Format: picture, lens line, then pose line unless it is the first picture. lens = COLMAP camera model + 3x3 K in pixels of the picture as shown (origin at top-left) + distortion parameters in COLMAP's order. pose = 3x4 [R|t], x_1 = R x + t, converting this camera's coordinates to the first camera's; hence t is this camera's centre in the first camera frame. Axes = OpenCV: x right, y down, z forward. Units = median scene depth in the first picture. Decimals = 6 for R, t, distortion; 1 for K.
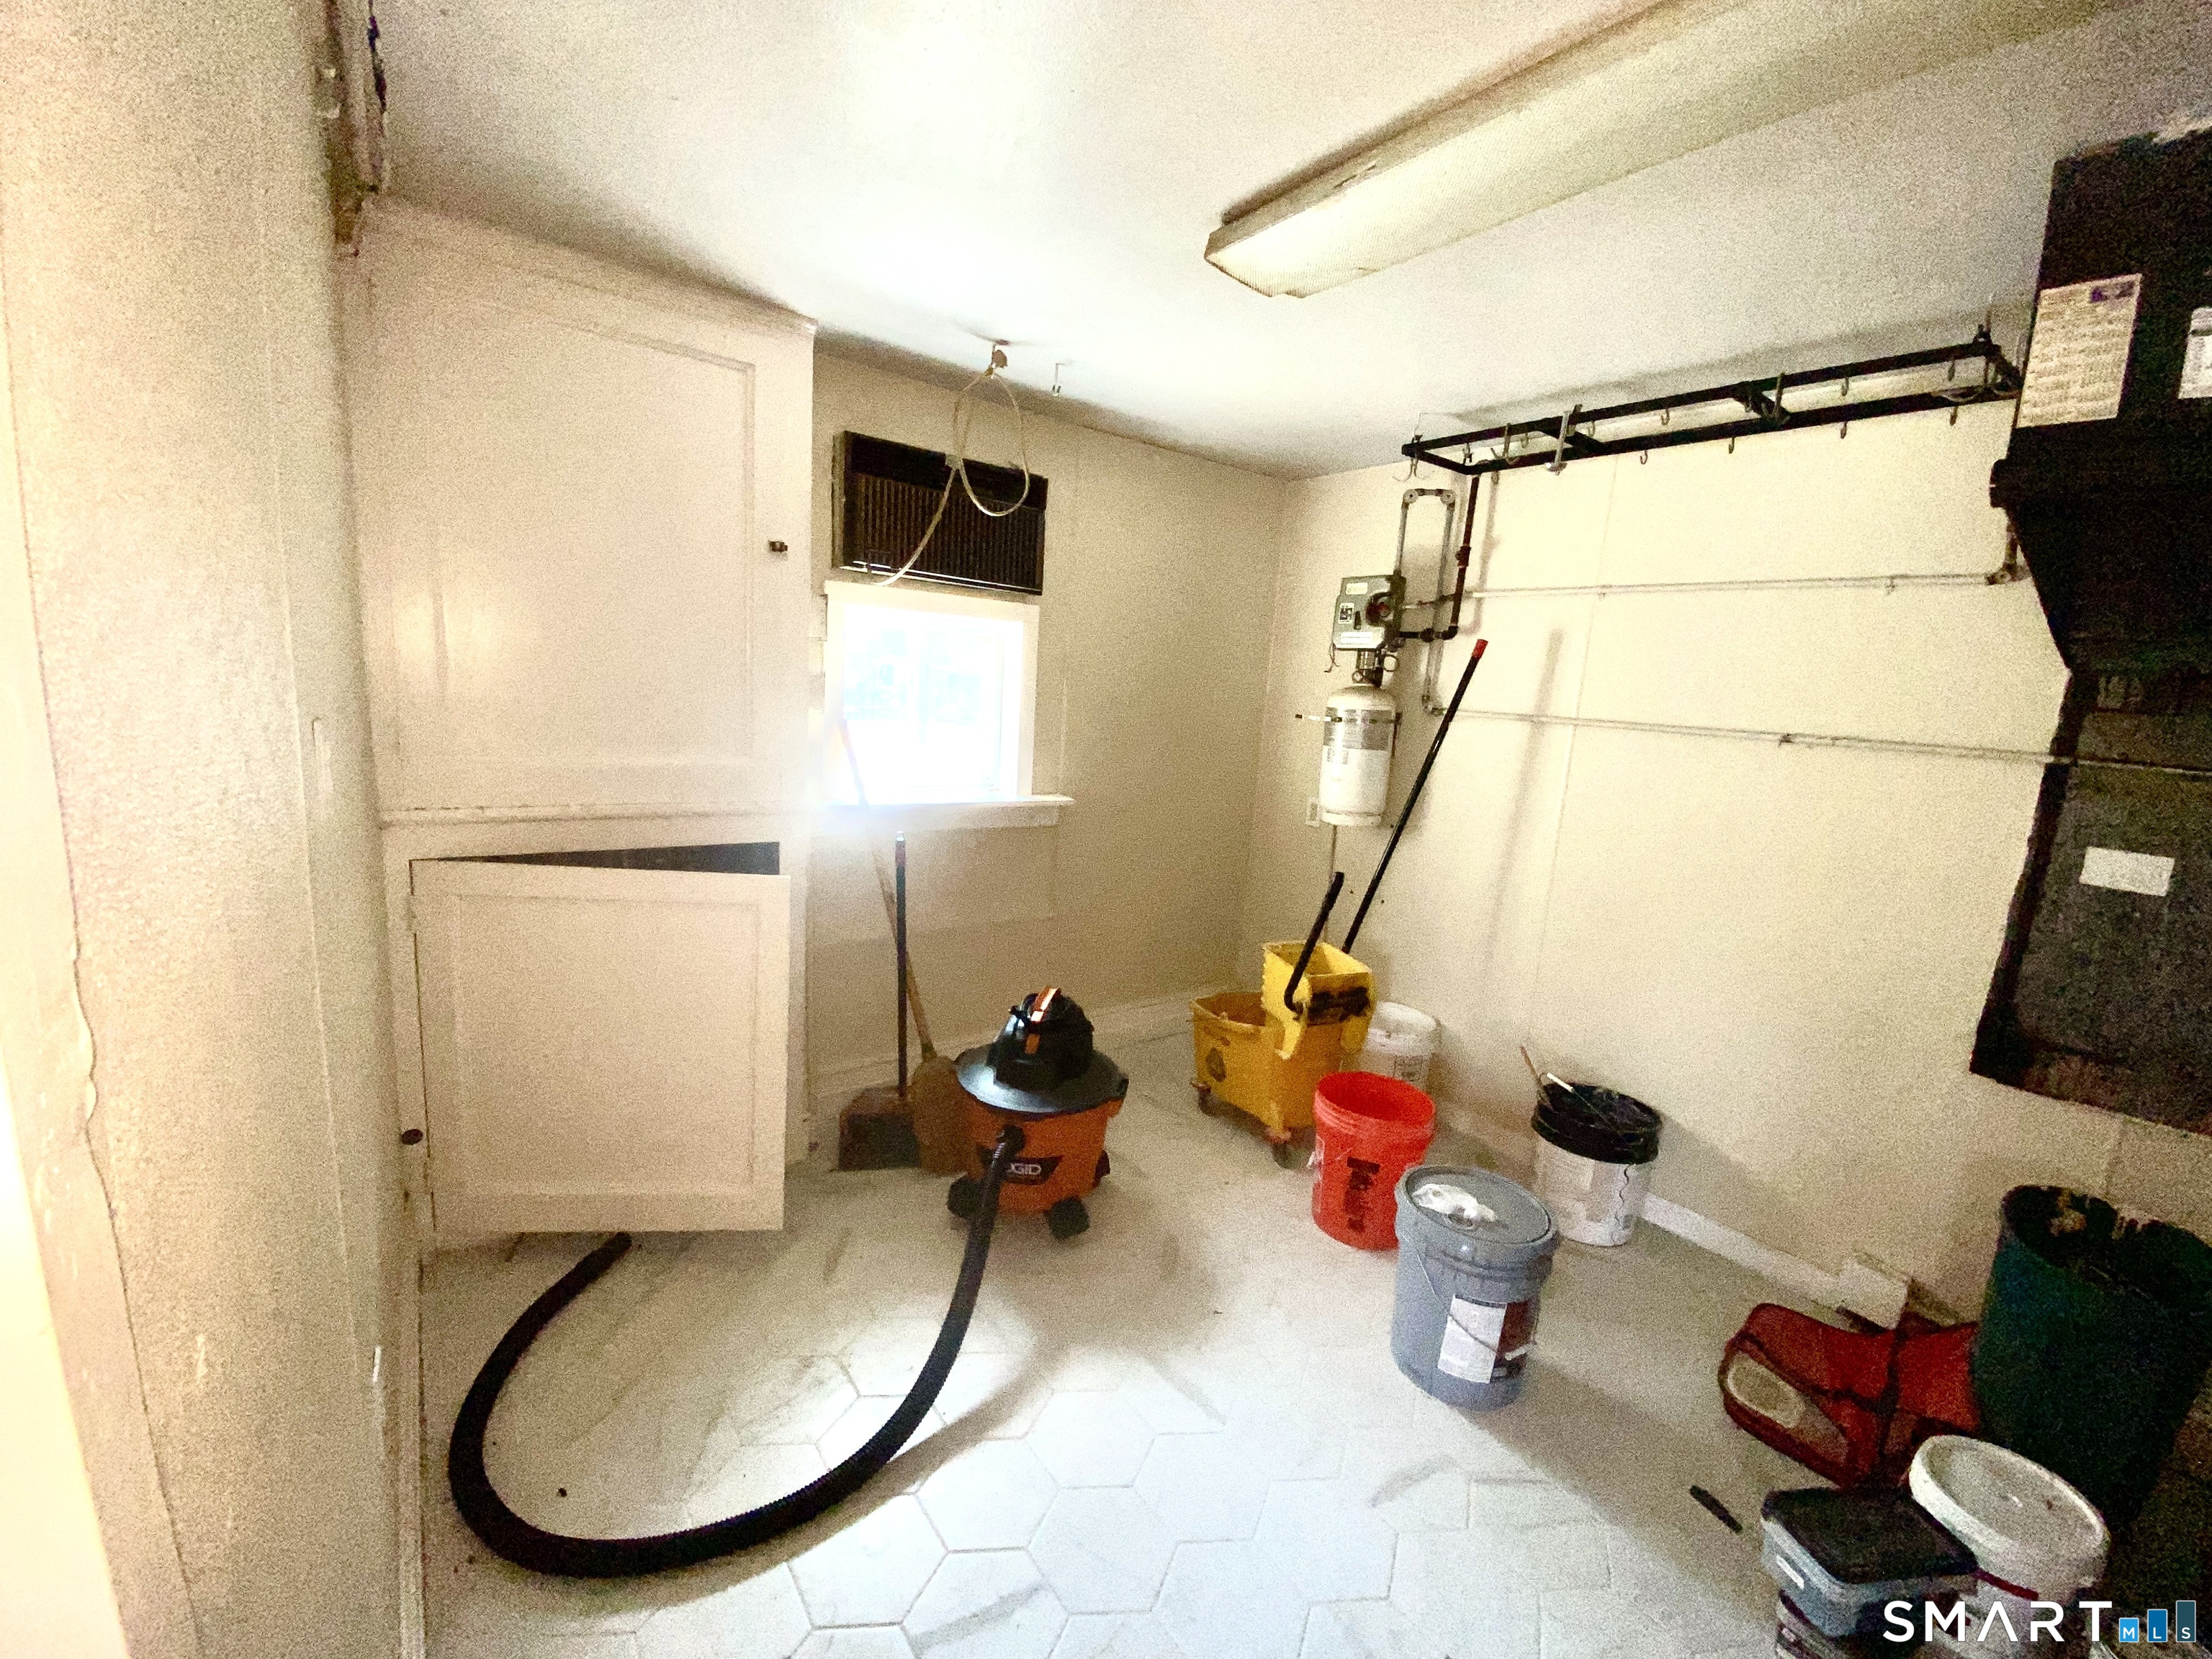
lens RADIAL K [[898.6, 0, 1098.5], [0, 898.6, 836.2], [0, 0, 1]] dist [0.023929, -0.018980]
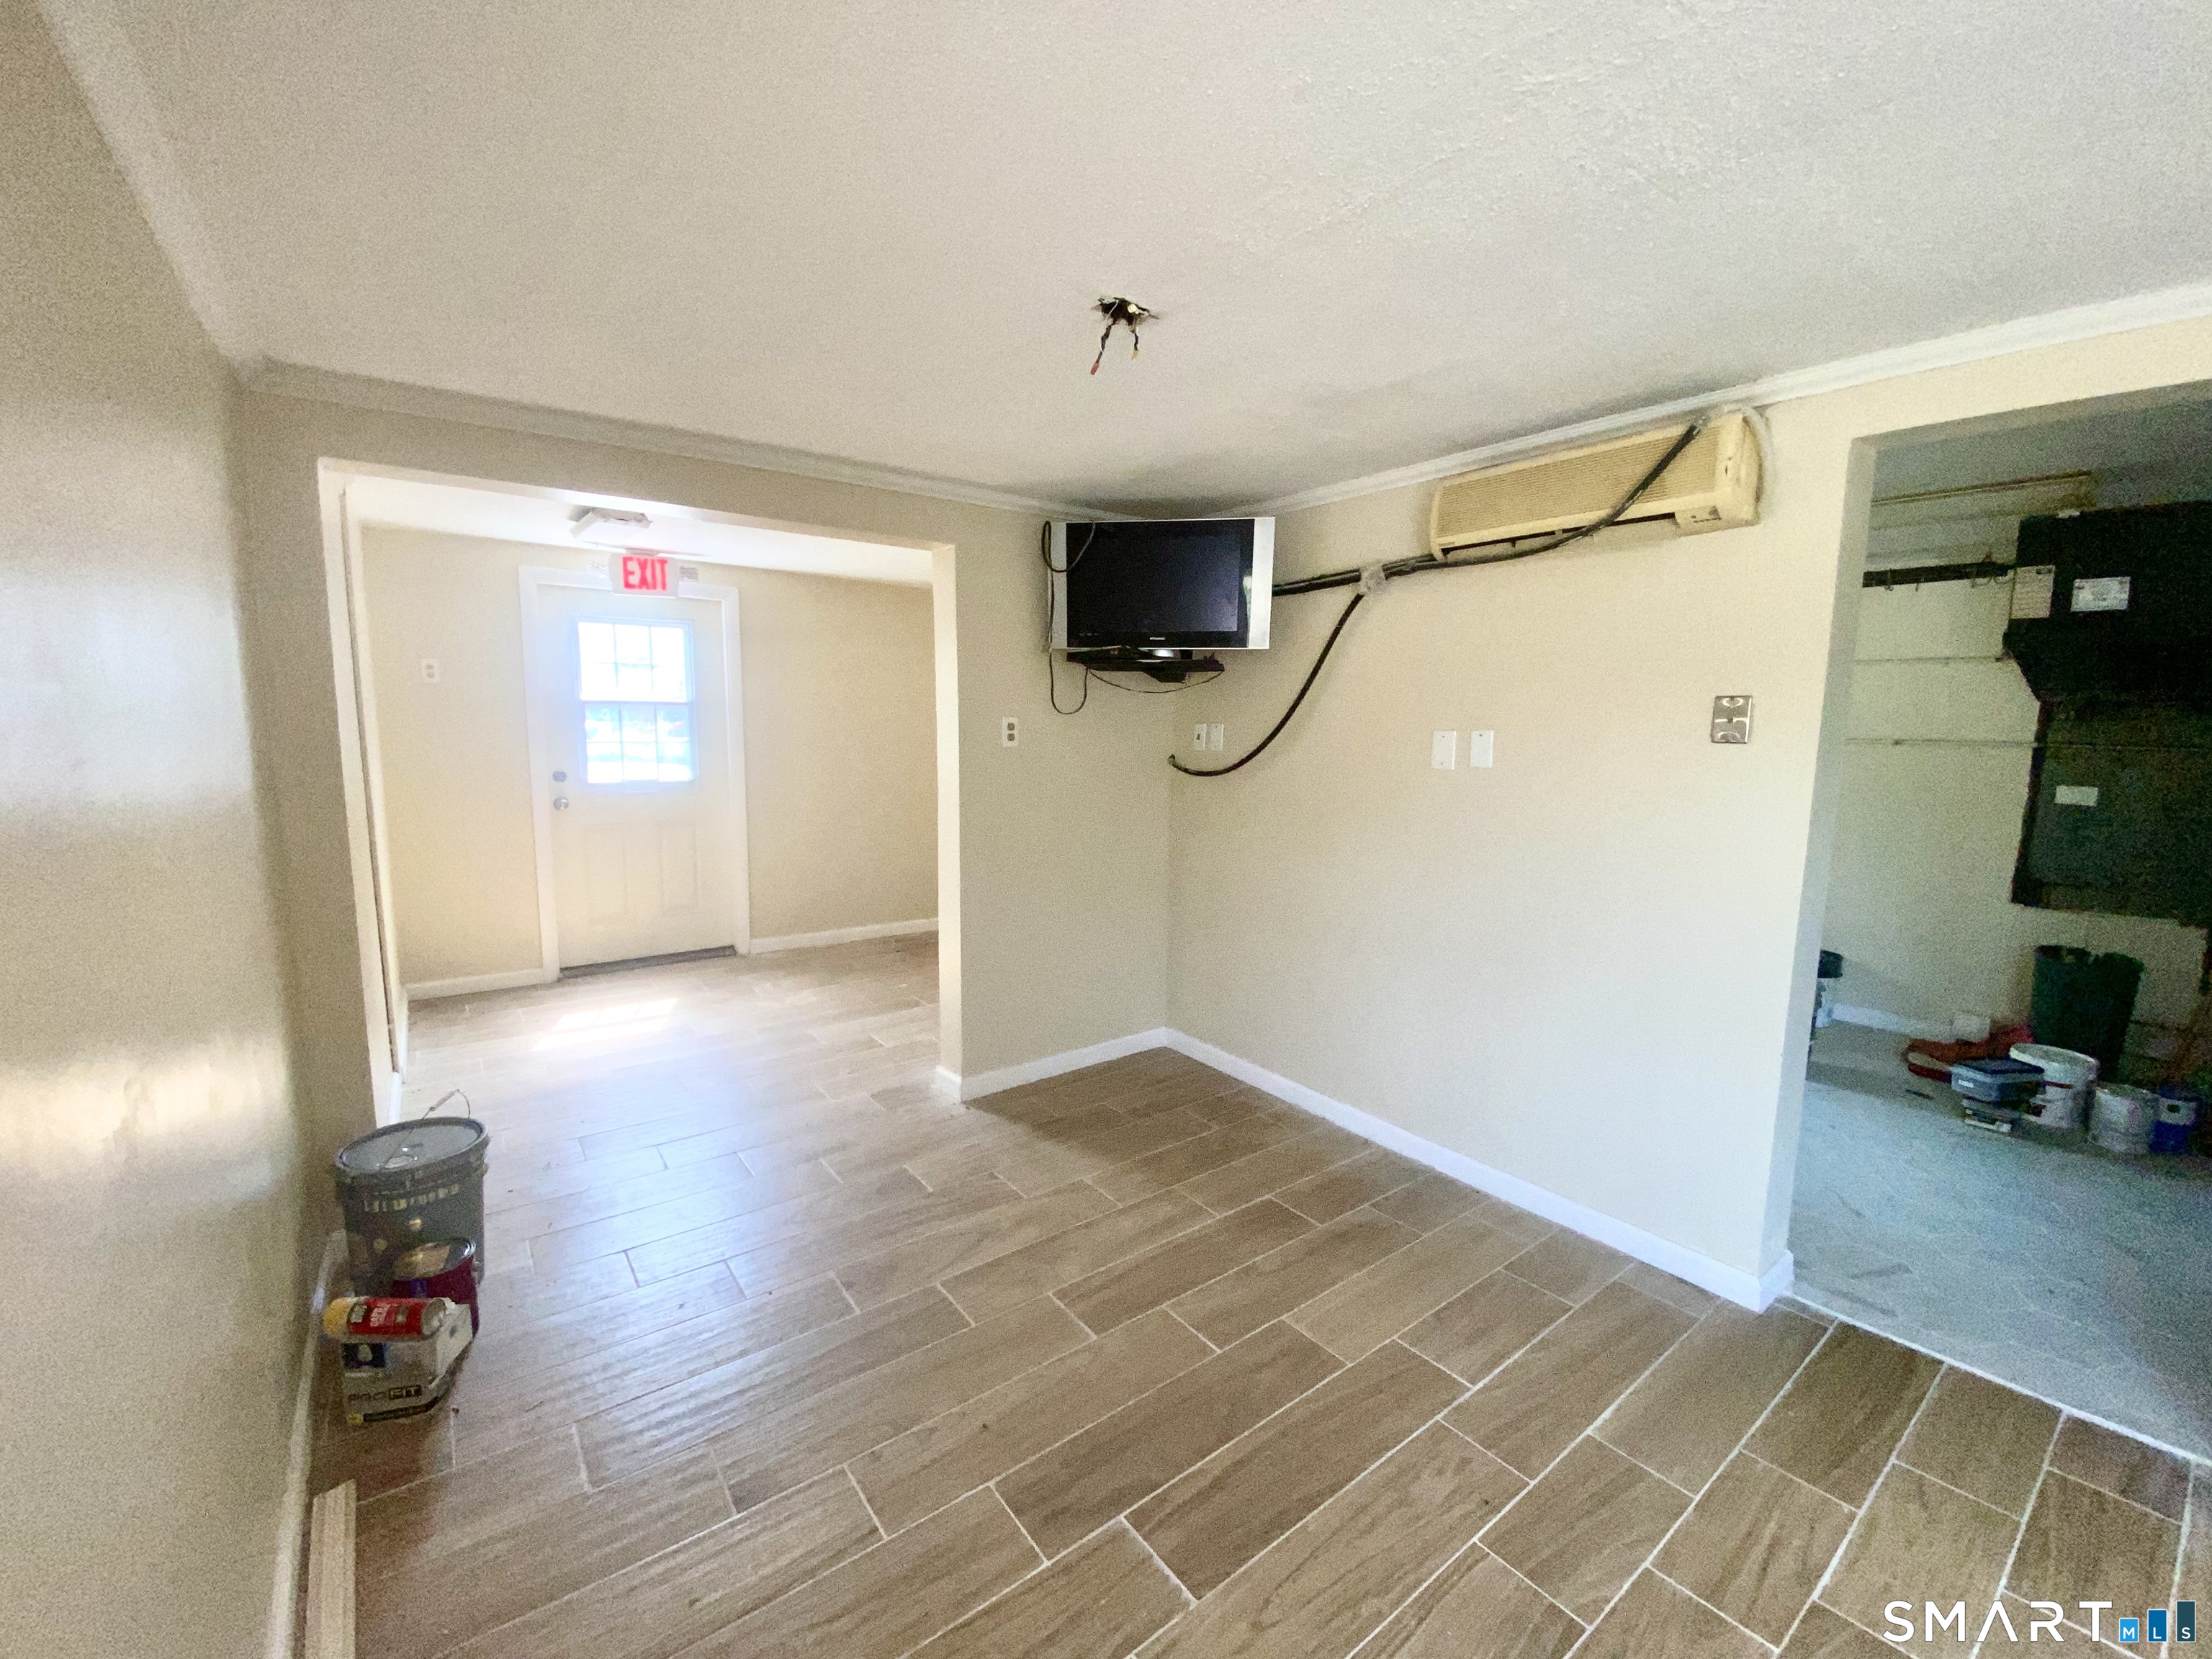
lens RADIAL K [[898.6, 0, 1098.5], [0, 898.6, 836.2], [0, 0, 1]] dist [0.023929, -0.018980]
pose [[0.998261, -0.058588, 0.006541, -0.901585], [0.058821, 0.997287, -0.044259, 0.070987], [-0.003930, 0.044567, 0.998999, -0.848789]]
